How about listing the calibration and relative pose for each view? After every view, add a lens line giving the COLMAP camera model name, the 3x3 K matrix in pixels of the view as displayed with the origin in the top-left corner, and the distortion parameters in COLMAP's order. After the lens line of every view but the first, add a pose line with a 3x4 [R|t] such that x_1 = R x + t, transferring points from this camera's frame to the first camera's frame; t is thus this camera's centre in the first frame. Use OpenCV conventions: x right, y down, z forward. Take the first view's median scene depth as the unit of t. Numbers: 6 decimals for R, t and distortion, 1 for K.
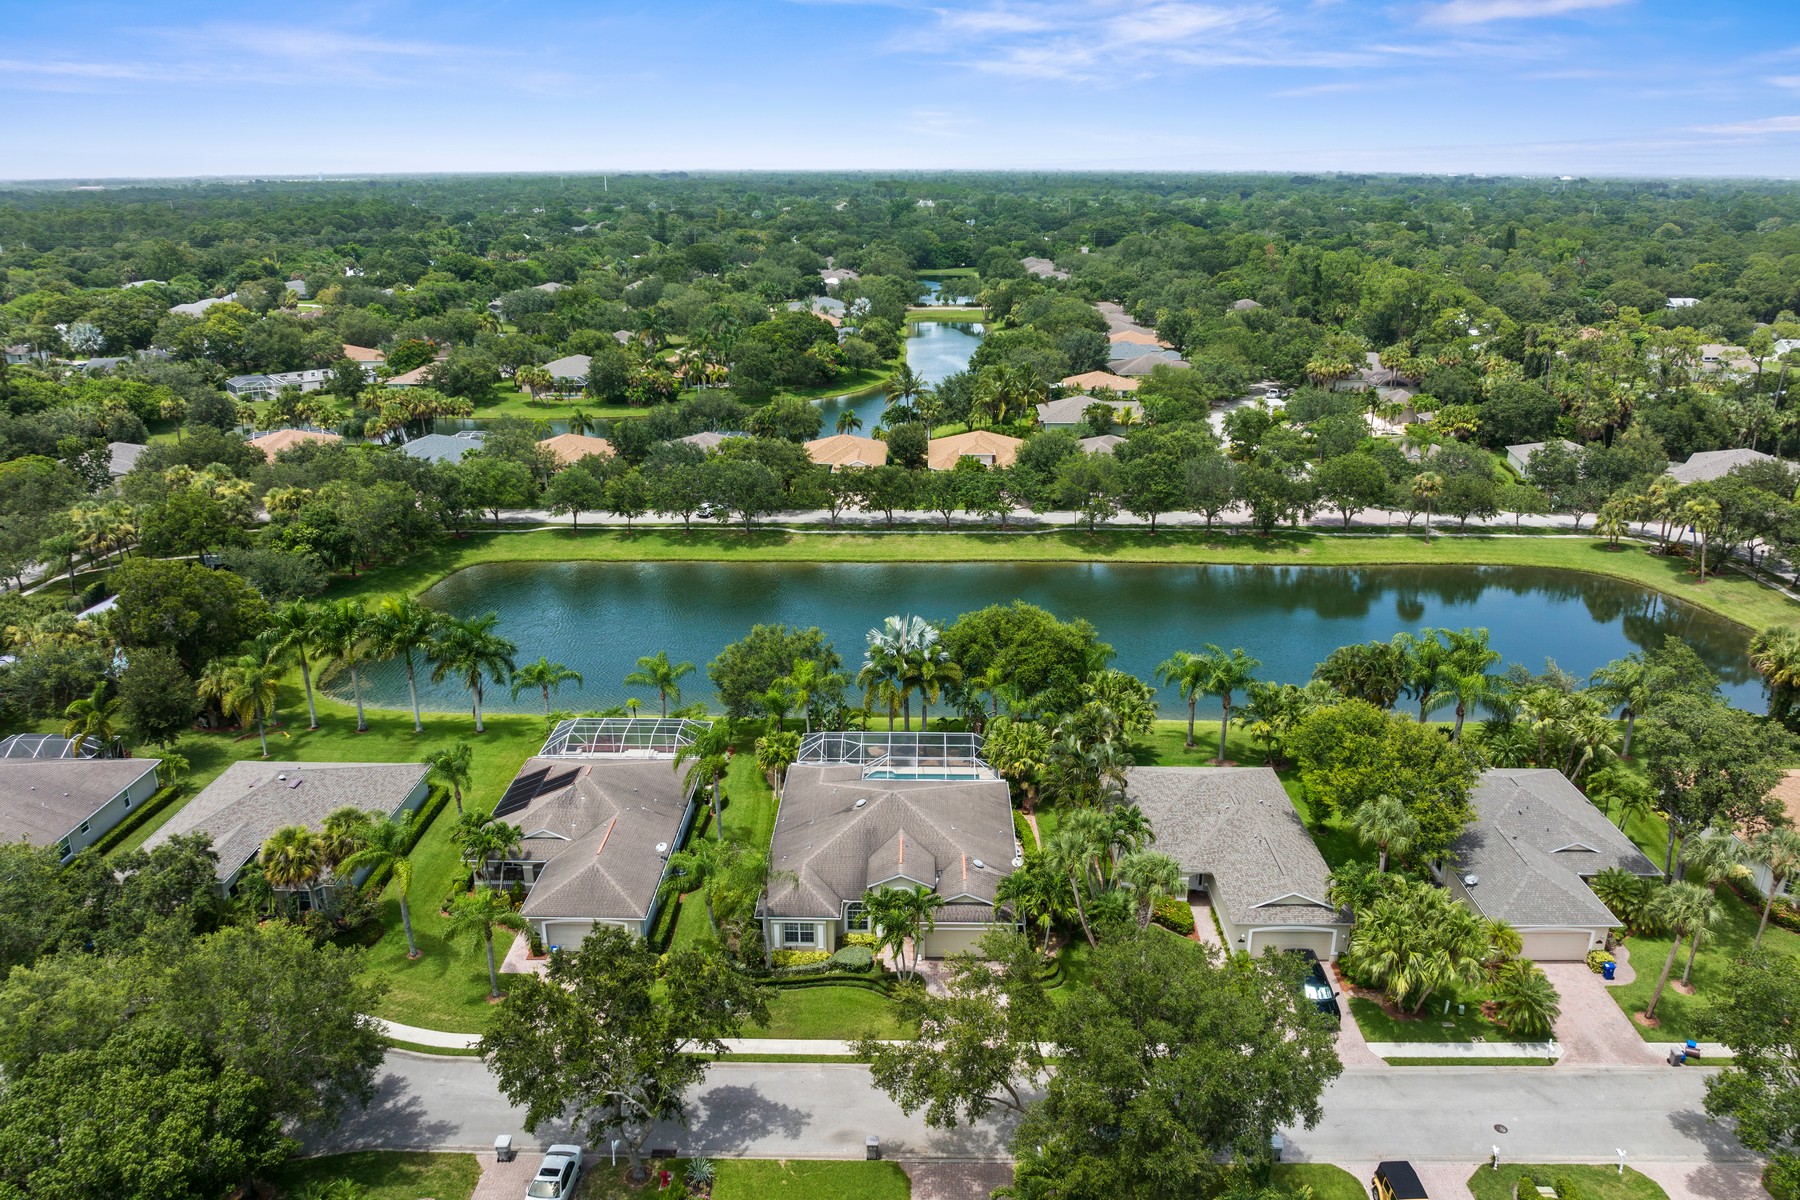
lens RADIAL K [[1246.9, 0, 900.0], [0, 1246.9, 600.0], [0, 0, 1]] dist [-0.003466, -0.068604]
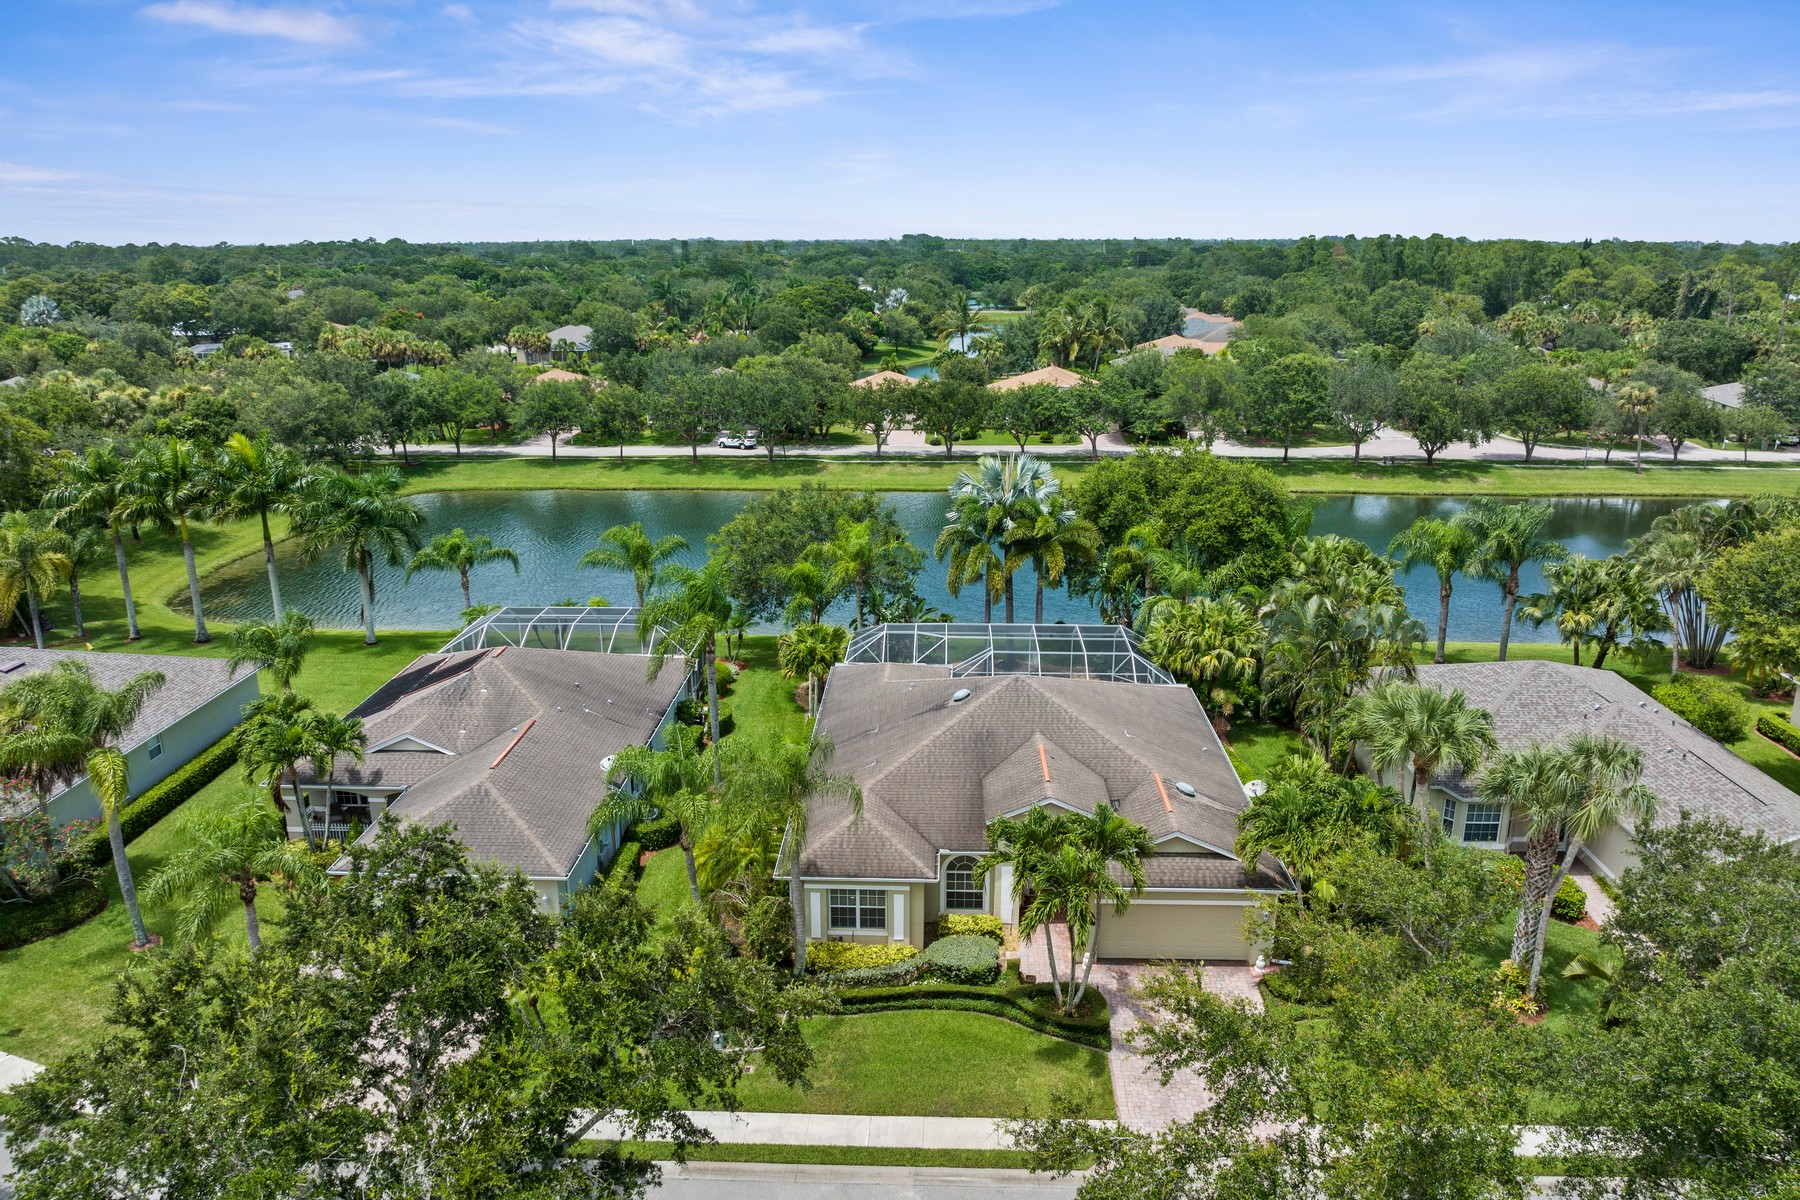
lens RADIAL K [[1265.8, 0, 889.8], [0, 1265.8, 601.7], [0, 0, 1]] dist [-0.036494, -0.001089]
pose [[0.999587, 0.000690, -0.028739, -0.047020], [-0.002082, 0.998825, -0.048418, 0.146950], [0.028672, 0.048458, 0.998414, 0.415874]]
